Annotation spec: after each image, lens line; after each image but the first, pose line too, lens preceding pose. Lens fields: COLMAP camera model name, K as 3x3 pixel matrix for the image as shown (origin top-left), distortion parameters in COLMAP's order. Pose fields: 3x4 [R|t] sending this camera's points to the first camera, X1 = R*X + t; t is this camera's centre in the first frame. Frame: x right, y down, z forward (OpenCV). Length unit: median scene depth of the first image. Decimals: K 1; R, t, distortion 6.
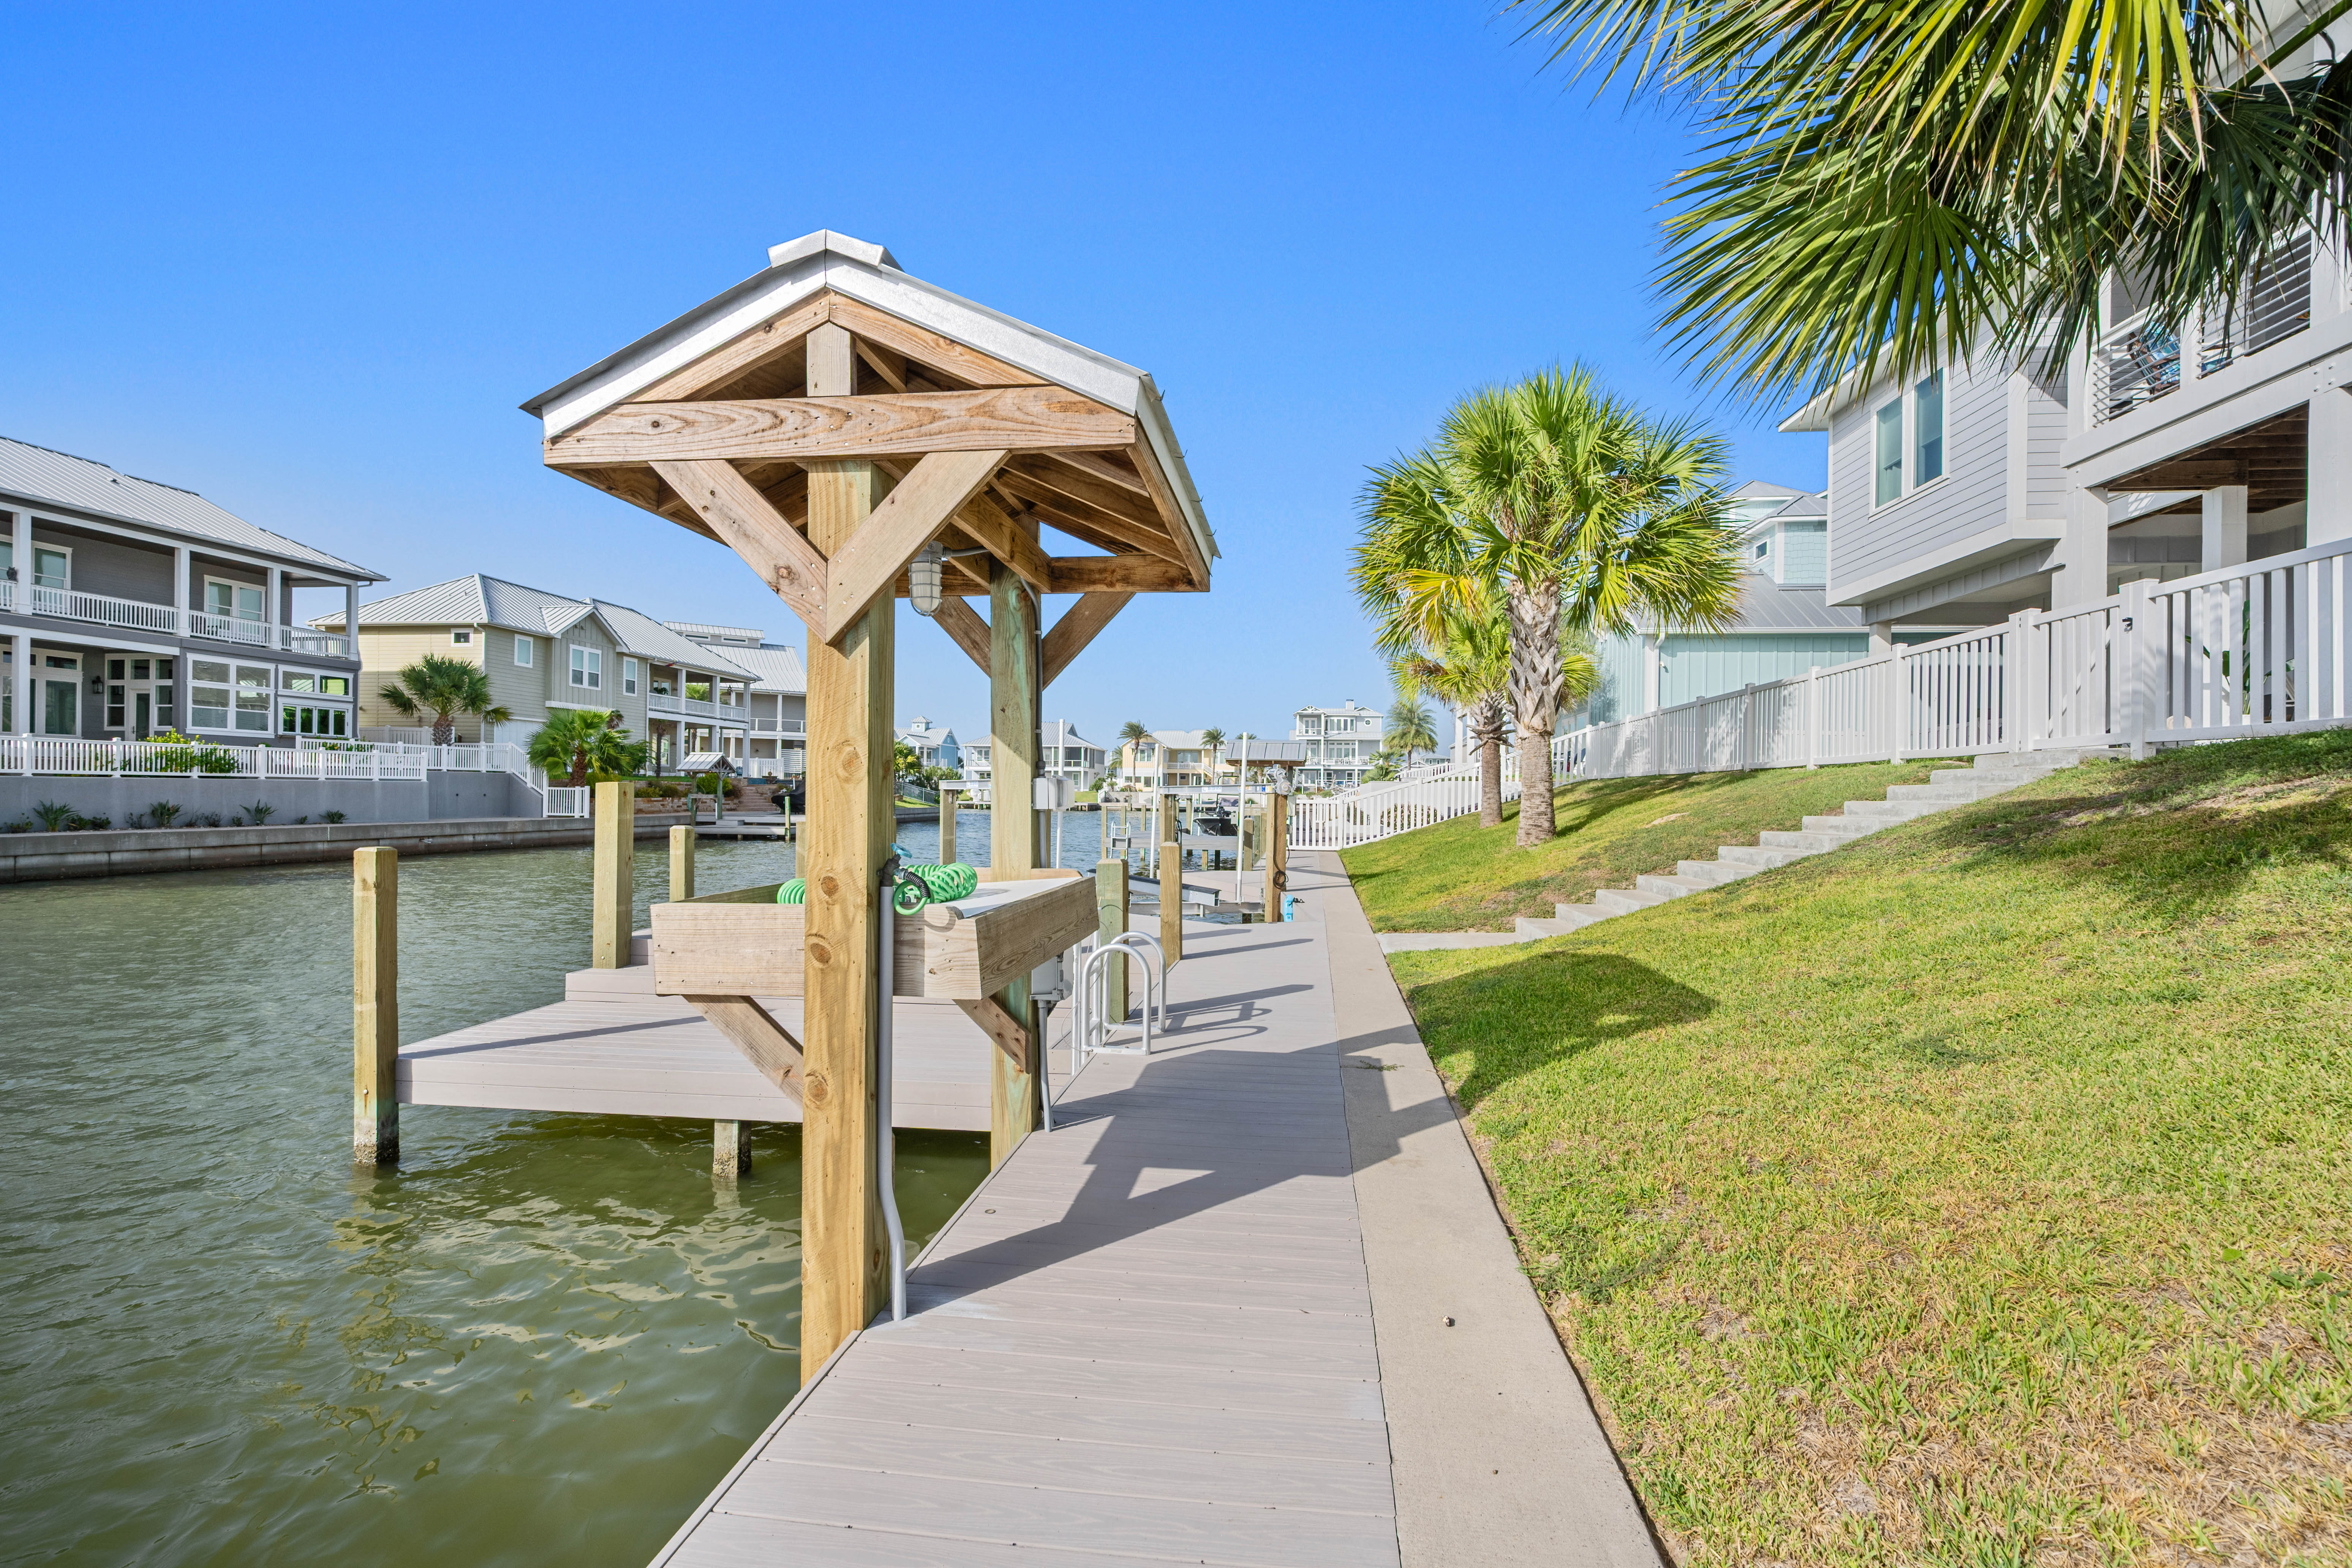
lens RADIAL K [[1007.5, 0, 1193.3], [0, 1007.5, 794.3], [0, 0, 1]] dist [0.000110, -0.001111]
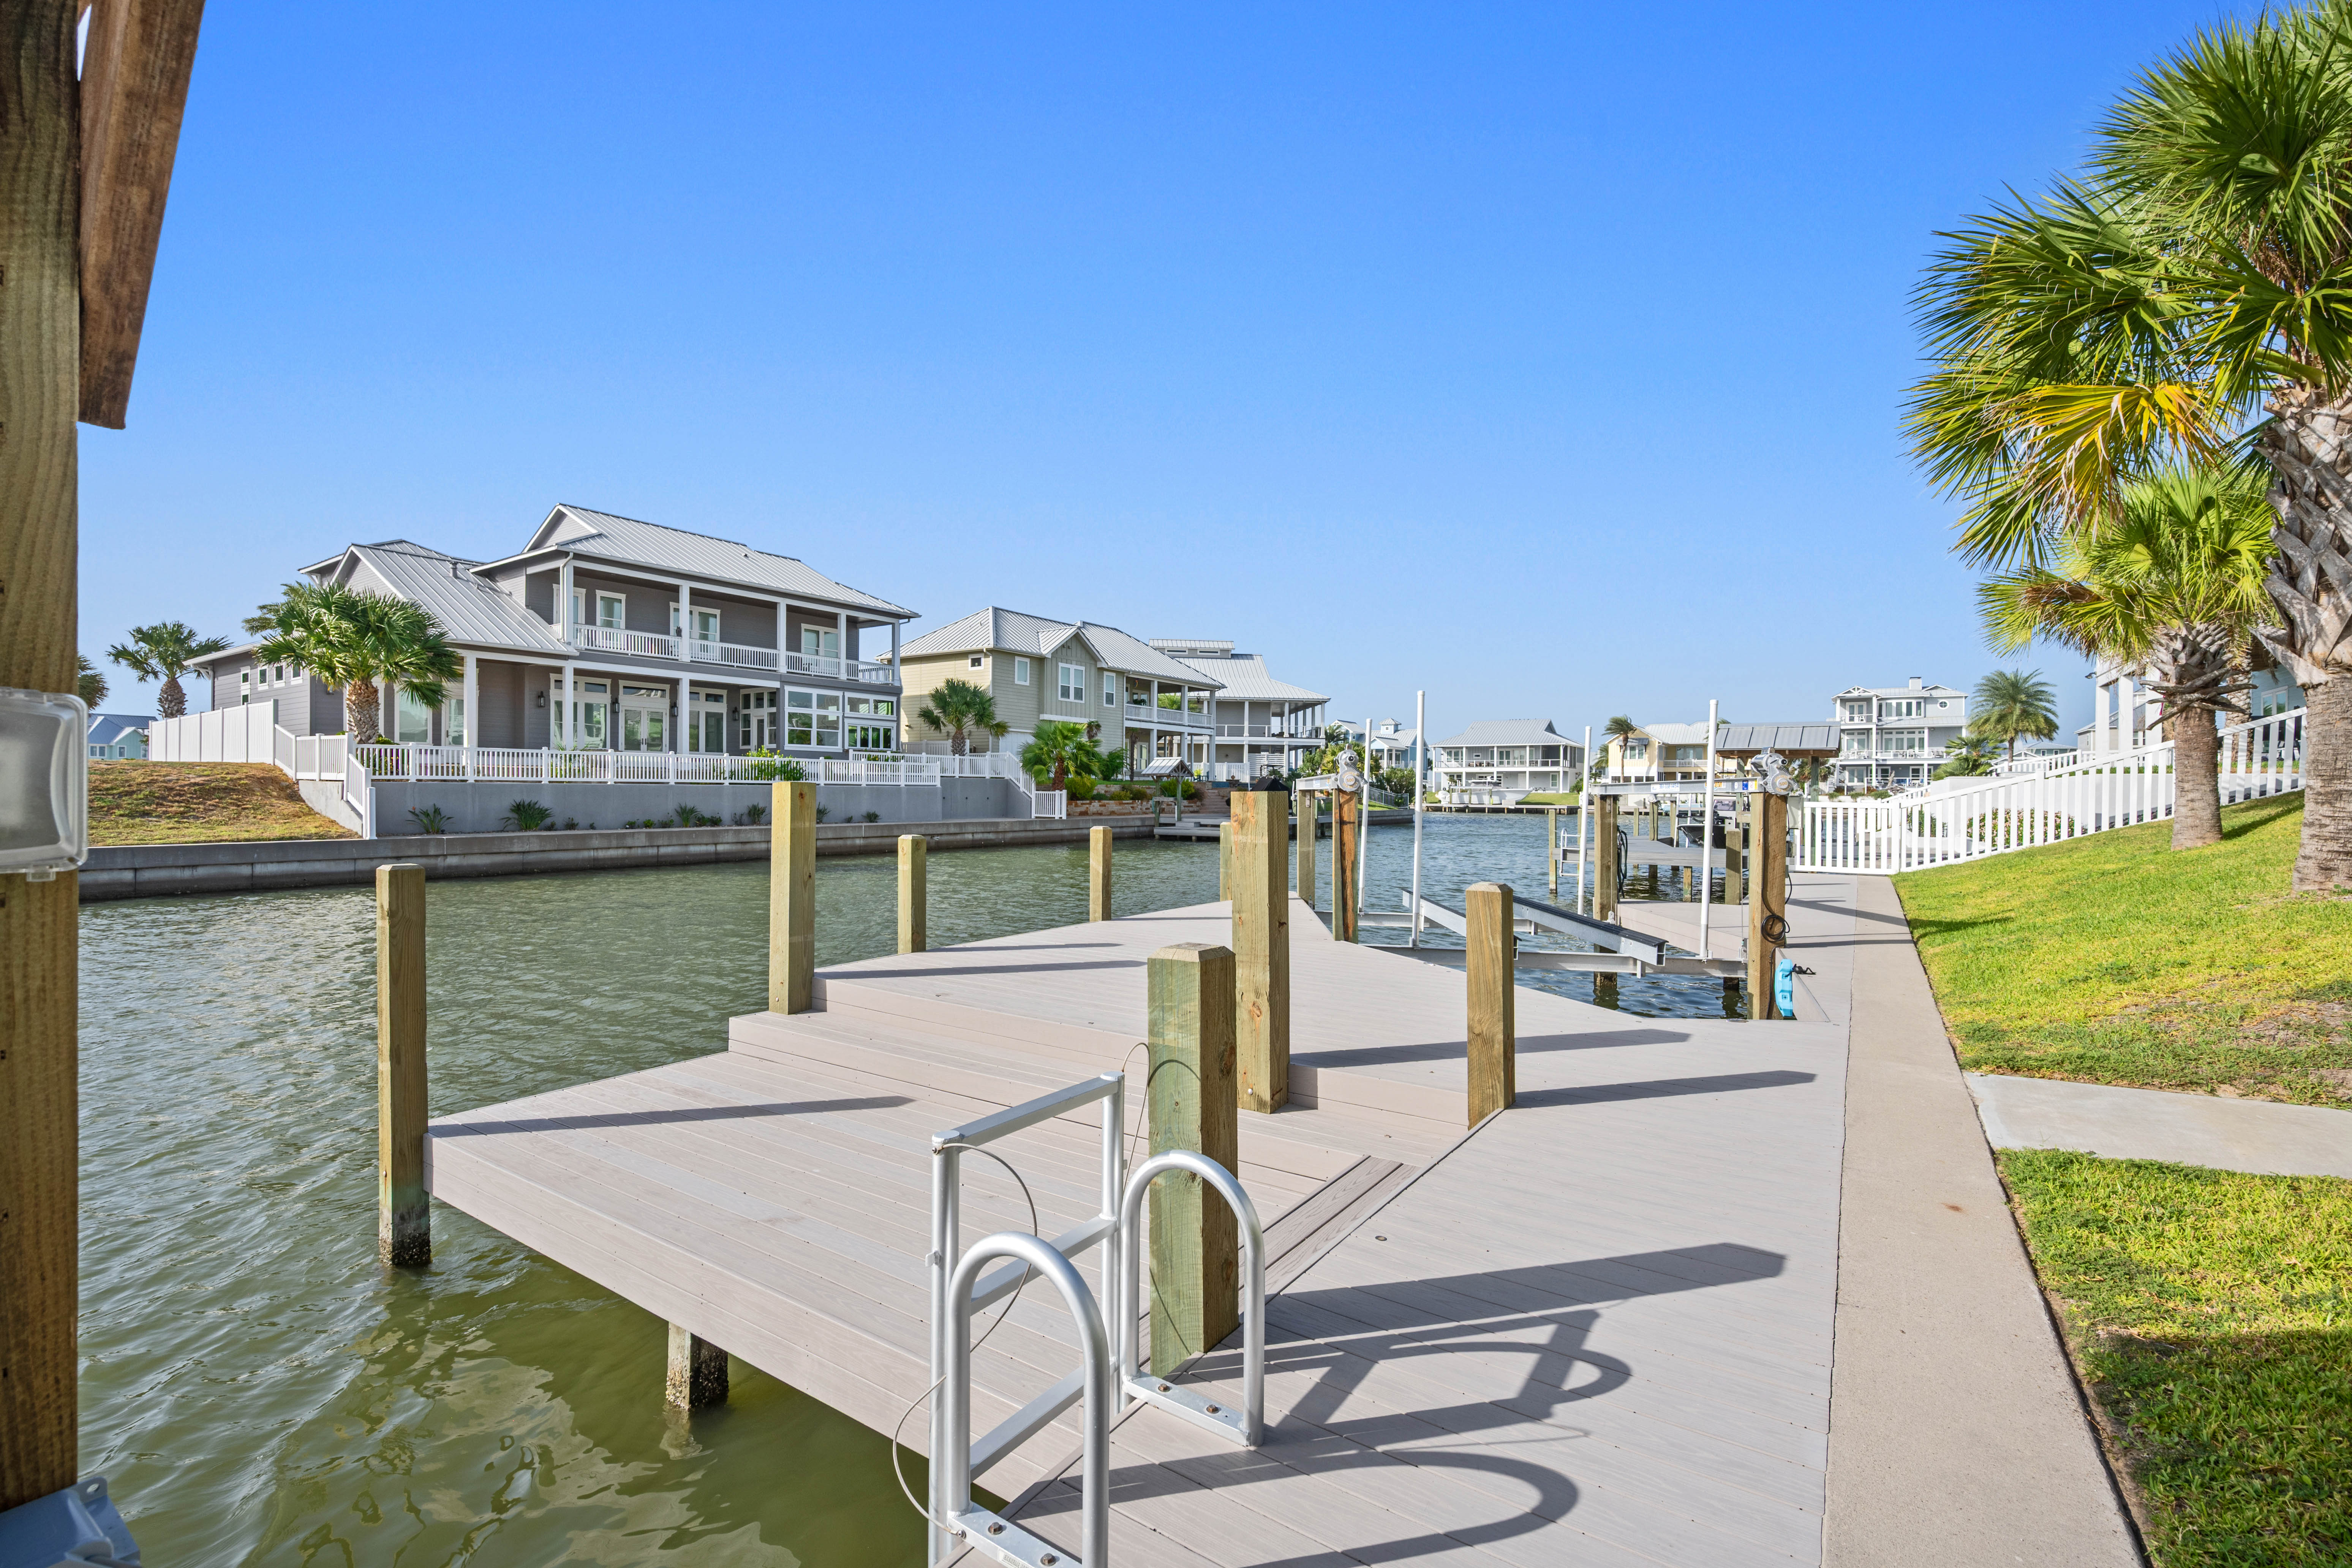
lens RADIAL K [[1007.5, 0, 1187.6], [0, 1007.5, 794.7], [0, 0, 1]] dist [0.000110, -0.001111]
pose [[0.890523, -0.003667, -0.454924, 0.018484], [0.002696, 0.999992, -0.002783, 0.000422], [0.454931, 0.001252, 0.890526, 0.108224]]
